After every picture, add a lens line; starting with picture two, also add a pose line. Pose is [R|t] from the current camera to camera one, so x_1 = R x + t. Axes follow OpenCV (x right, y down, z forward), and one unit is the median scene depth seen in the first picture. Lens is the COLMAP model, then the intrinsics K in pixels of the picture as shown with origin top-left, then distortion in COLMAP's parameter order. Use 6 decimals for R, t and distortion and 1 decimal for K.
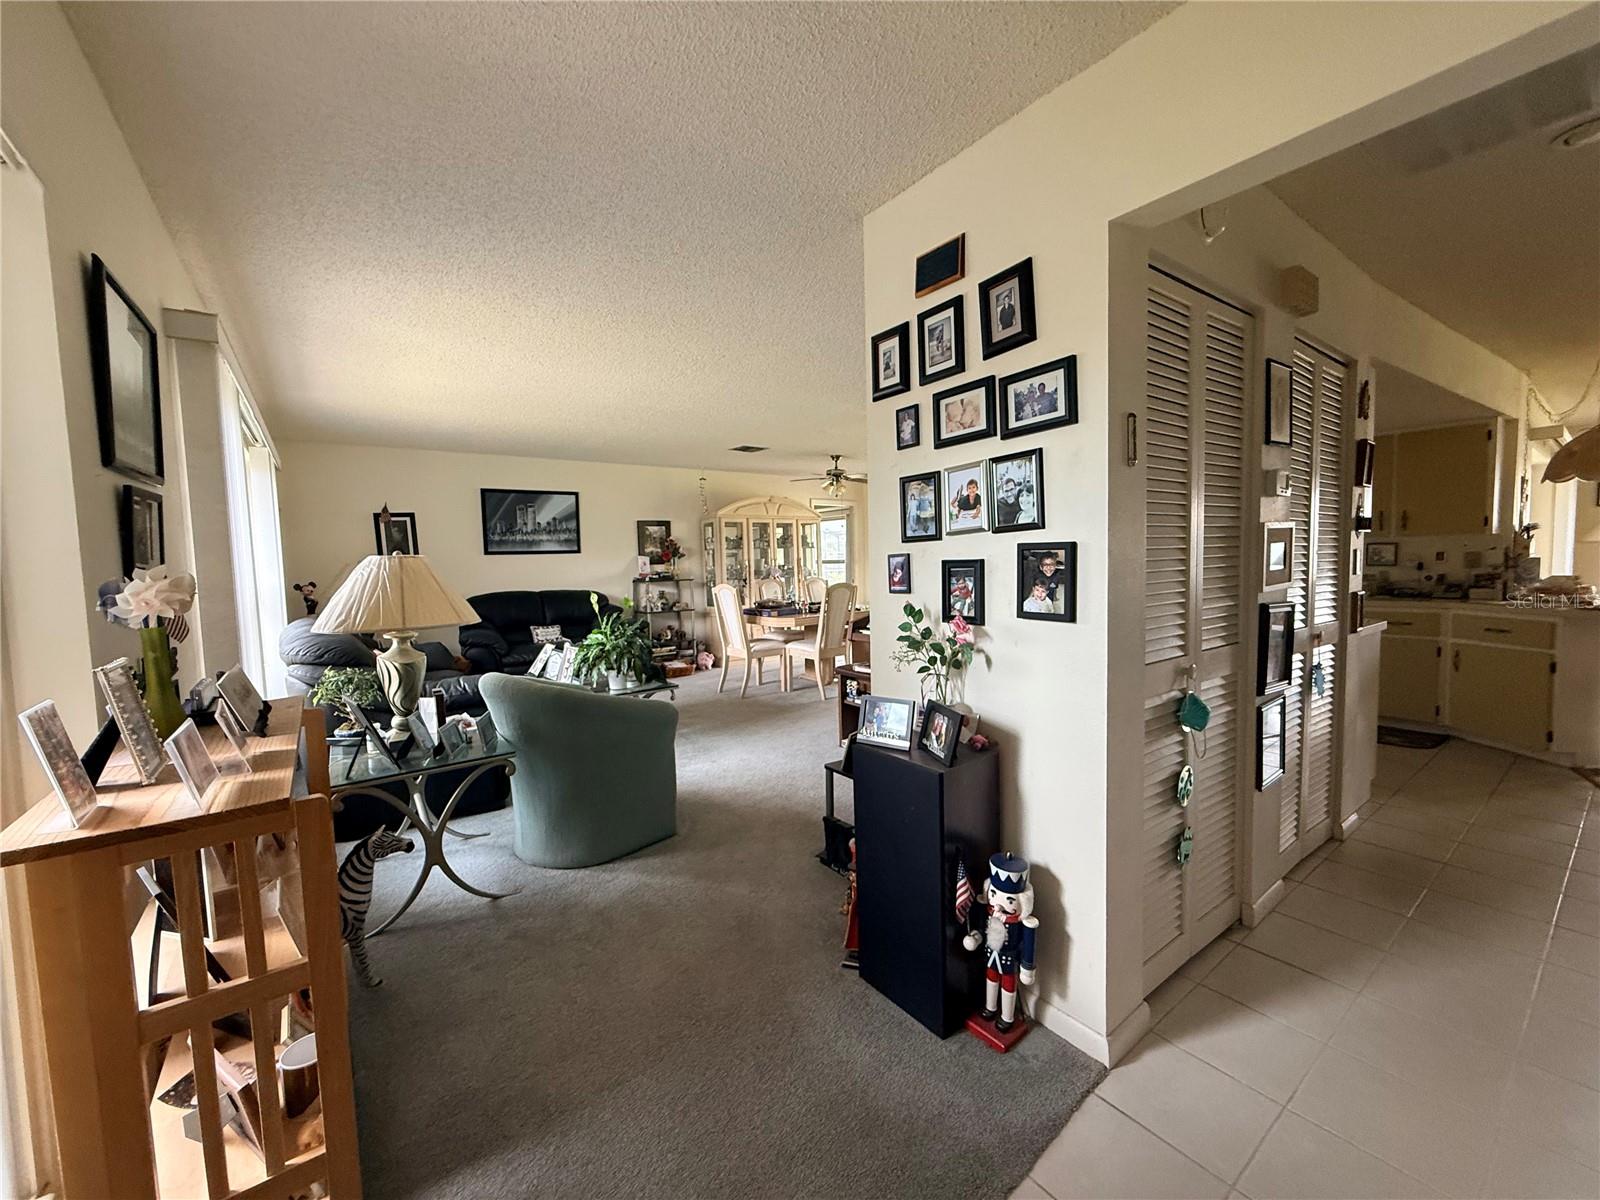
lens RADIAL K [[636.3, 0, 796.0], [0, 636.3, 601.6], [0, 0, 1]] dist [0.003080, -0.000113]
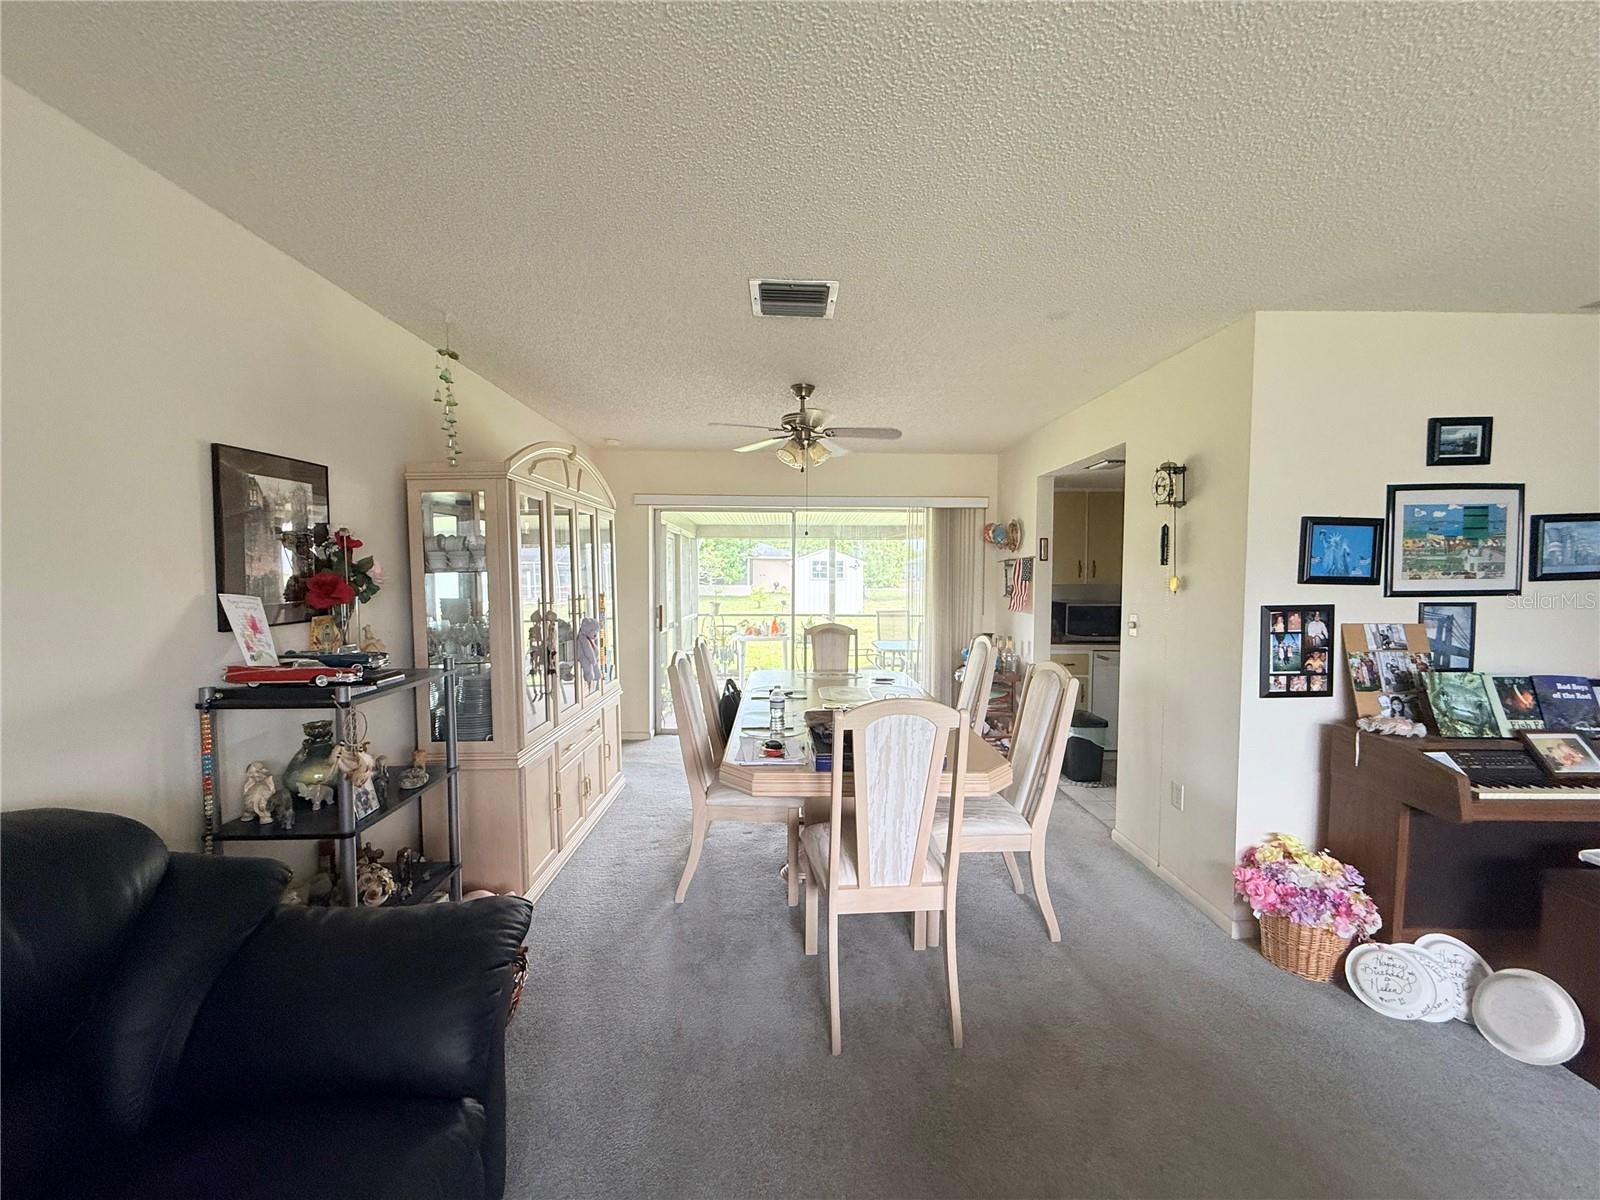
lens RADIAL K [[636.3, 0, 796.0], [0, 636.3, 601.6], [0, 0, 1]] dist [0.003080, -0.000113]
pose [[0.579813, -0.012933, 0.814647, -1.258278], [0.036560, 0.999280, -0.010157, -0.234499], [-0.813929, 0.035673, 0.579868, 2.753343]]
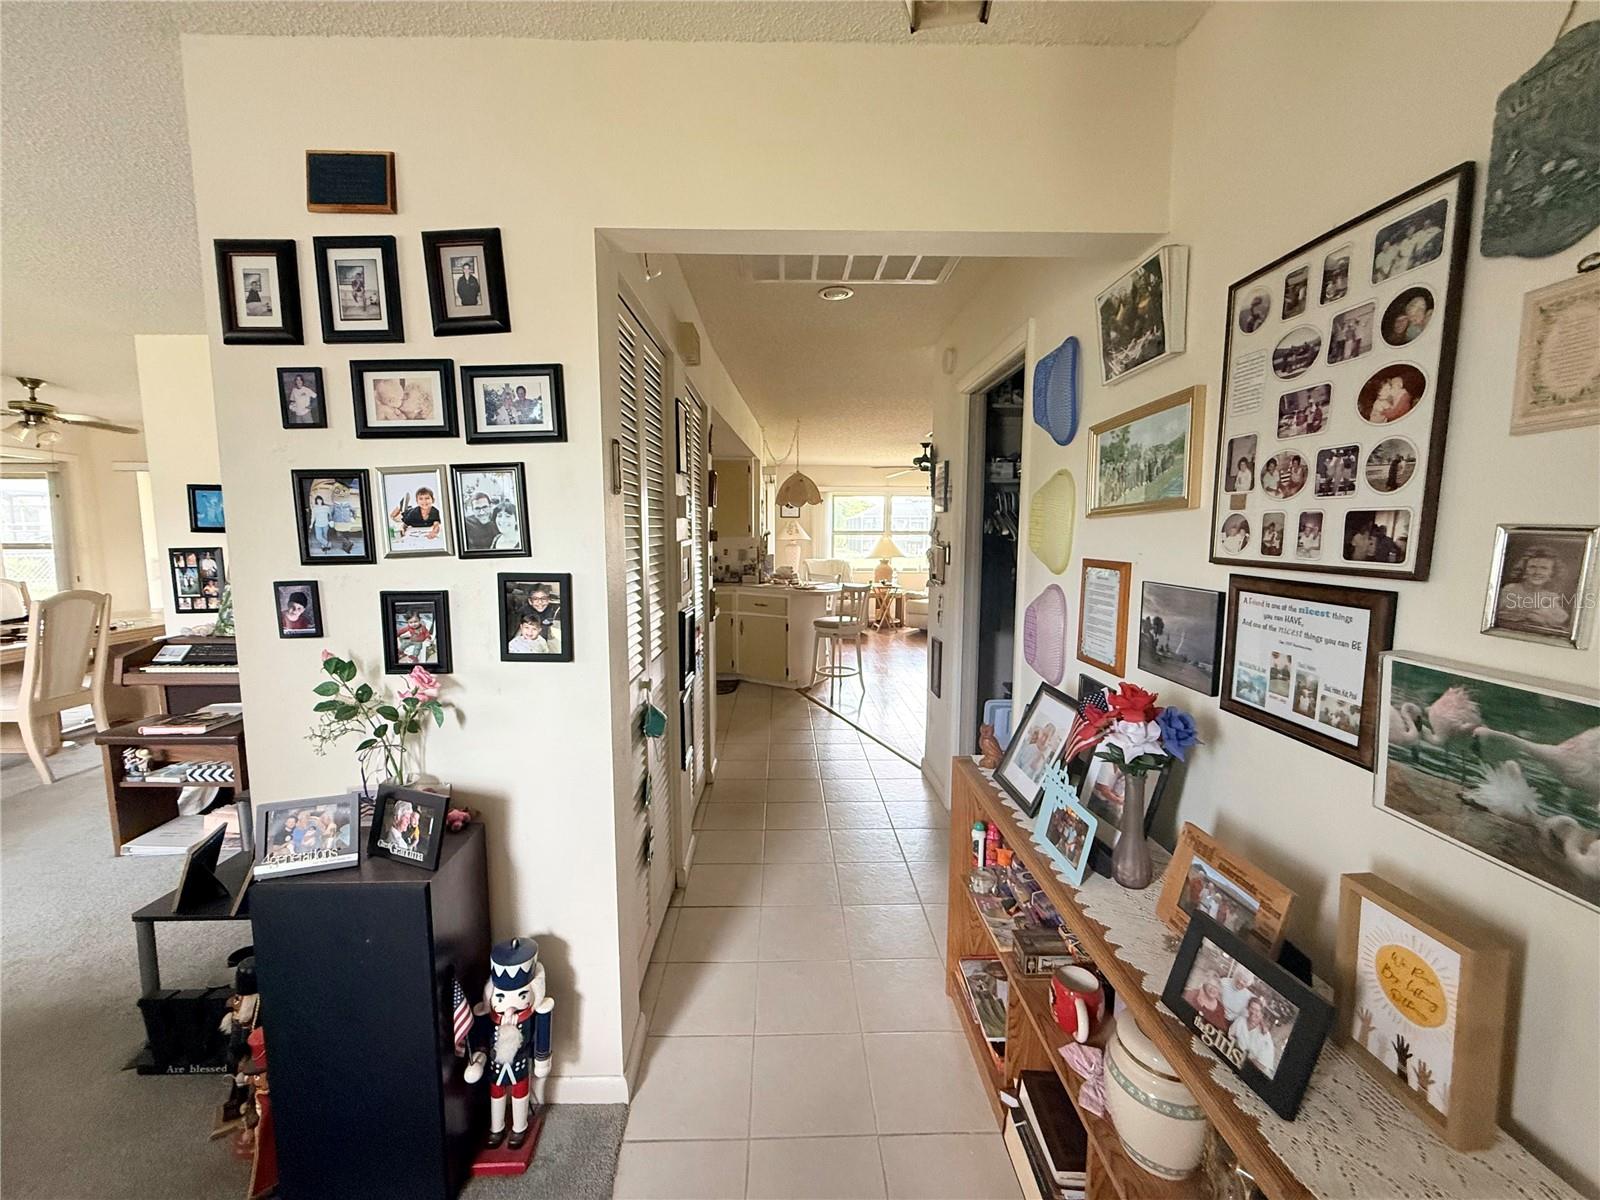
lens RADIAL K [[636.3, 0, 796.0], [0, 636.3, 601.6], [0, 0, 1]] dist [0.003080, -0.000113]
pose [[0.577038, -0.065194, 0.814111, -0.098536], [0.038950, 0.997871, 0.052302, -0.075822], [-0.815788, 0.001530, 0.578349, 0.183691]]
